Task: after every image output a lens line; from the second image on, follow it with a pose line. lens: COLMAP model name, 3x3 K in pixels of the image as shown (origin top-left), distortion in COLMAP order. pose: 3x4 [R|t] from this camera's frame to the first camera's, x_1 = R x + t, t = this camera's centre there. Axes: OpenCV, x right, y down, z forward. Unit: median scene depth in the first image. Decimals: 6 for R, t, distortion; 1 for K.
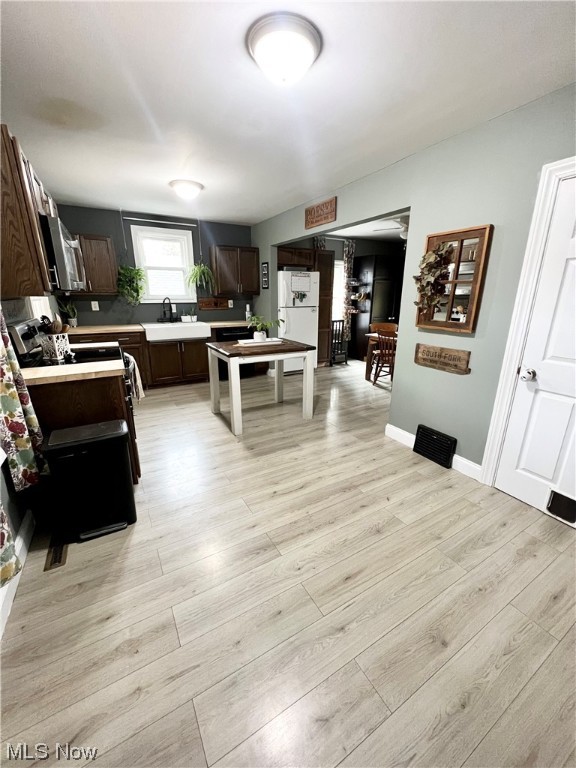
lens RADIAL K [[306.9, 0, 288.0], [0, 306.9, 384.0], [0, 0, 1]] dist [0.000731, 0.000023]
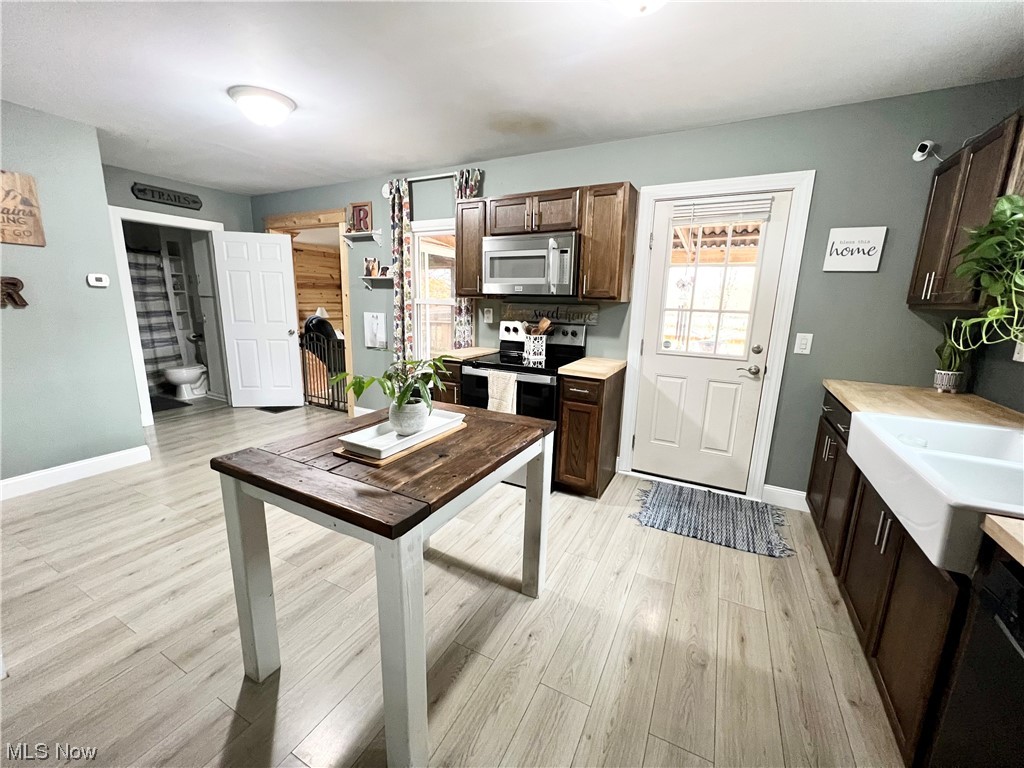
lens RADIAL K [[409.2, 0, 512.0], [0, 409.2, 384.0], [0, 0, 1]] dist [0.000731, 0.000023]
pose [[-0.842882, 0.083103, -0.531642, 0.035952], [-0.179504, 0.887983, 0.423396, -0.286264], [0.507275, 0.452305, -0.733548, 0.993133]]
